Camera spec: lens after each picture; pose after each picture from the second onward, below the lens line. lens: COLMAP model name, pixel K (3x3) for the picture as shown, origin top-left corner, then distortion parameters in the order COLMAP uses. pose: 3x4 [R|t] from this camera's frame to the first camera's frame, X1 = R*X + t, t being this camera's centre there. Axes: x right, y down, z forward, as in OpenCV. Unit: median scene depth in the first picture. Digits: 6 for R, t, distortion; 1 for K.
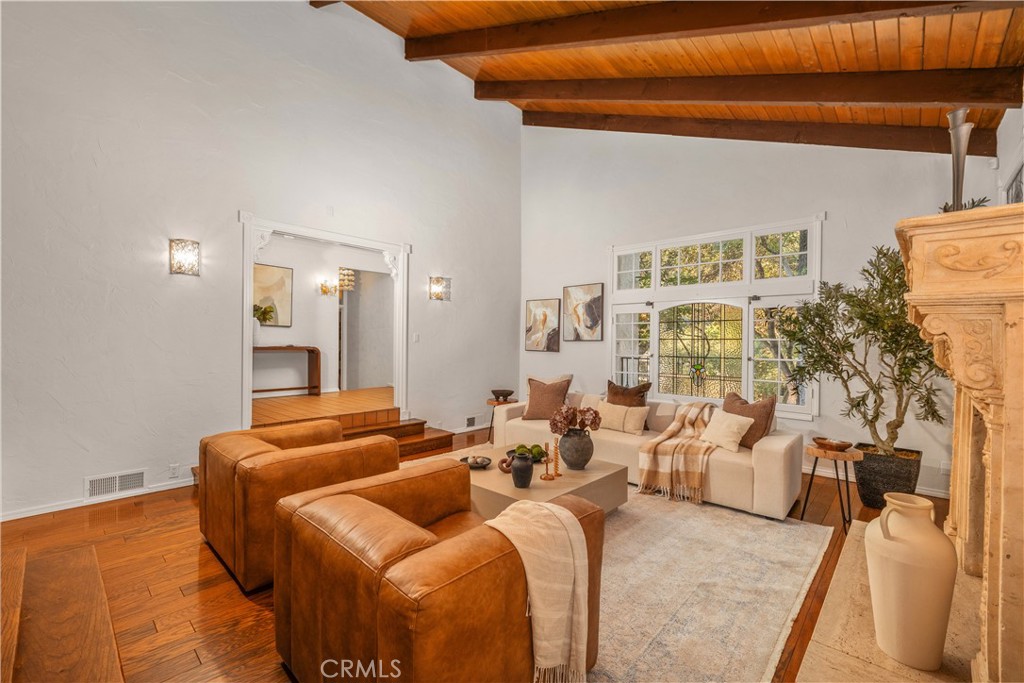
lens RADIAL K [[430.0, 0, 508.7], [0, 430.0, 341.3], [0, 0, 1]] dist [0.002460, 0.000027]
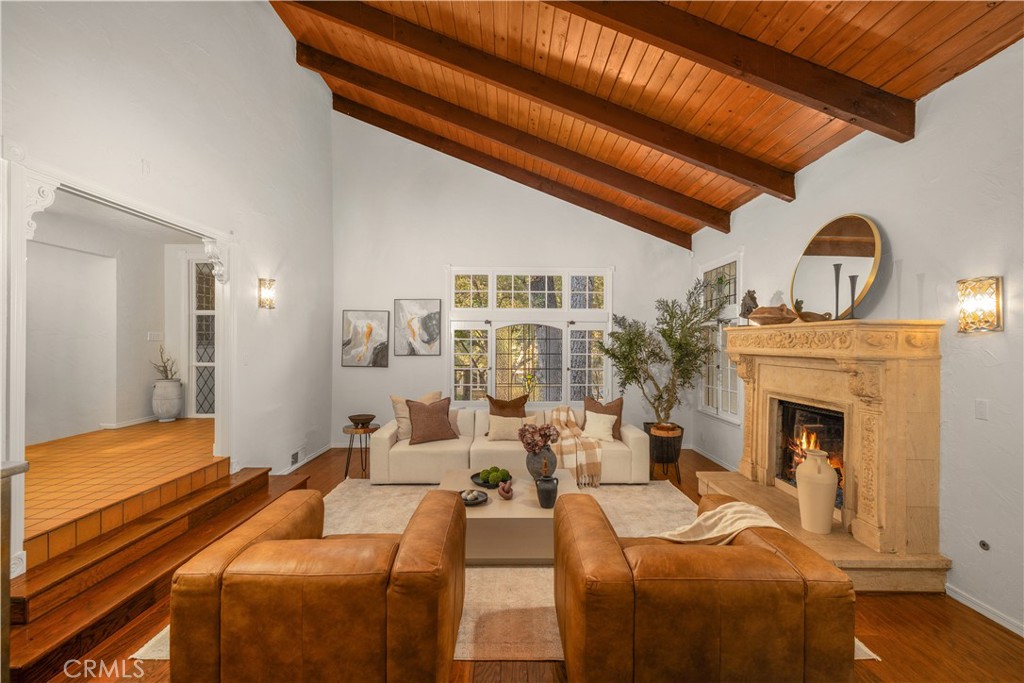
lens RADIAL K [[430.0, 0, 514.8], [0, 430.0, 340.9], [0, 0, 1]] dist [0.002460, 0.000027]
pose [[0.725328, -0.001134, 0.688402, -0.361713], [0.001263, 0.999999, 0.000316, -0.035825], [-0.688402, 0.000640, 0.725329, 0.129968]]
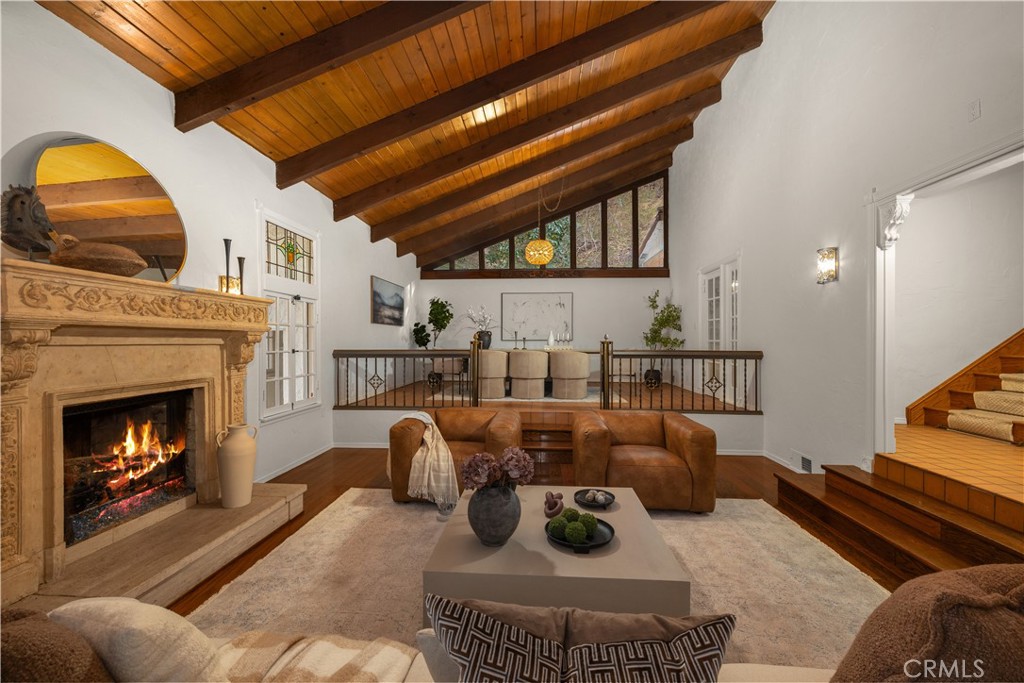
lens RADIAL K [[430.0, 0, 508.3], [0, 430.0, 345.8], [0, 0, 1]] dist [0.002460, 0.000027]
pose [[-0.791111, -0.002636, -0.611667, 0.299366], [-0.006164, 0.999974, 0.003663, -0.000659], [0.611641, 0.006668, -0.791107, 0.848967]]
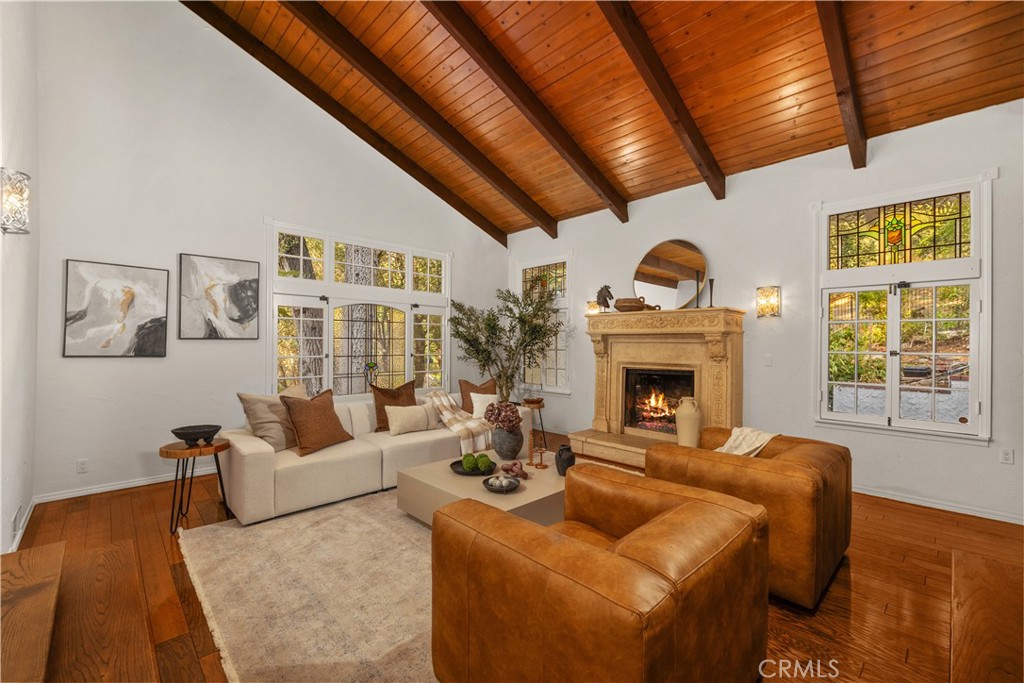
lens RADIAL K [[430.0, 0, 512.0], [0, 430.0, 342.6], [0, 0, 1]] dist [0.002460, 0.000027]
pose [[0.053328, -0.004378, 0.998567, -0.510062], [-0.005542, 0.999974, 0.004680, -0.001196], [-0.998562, -0.005784, 0.053302, 0.515395]]
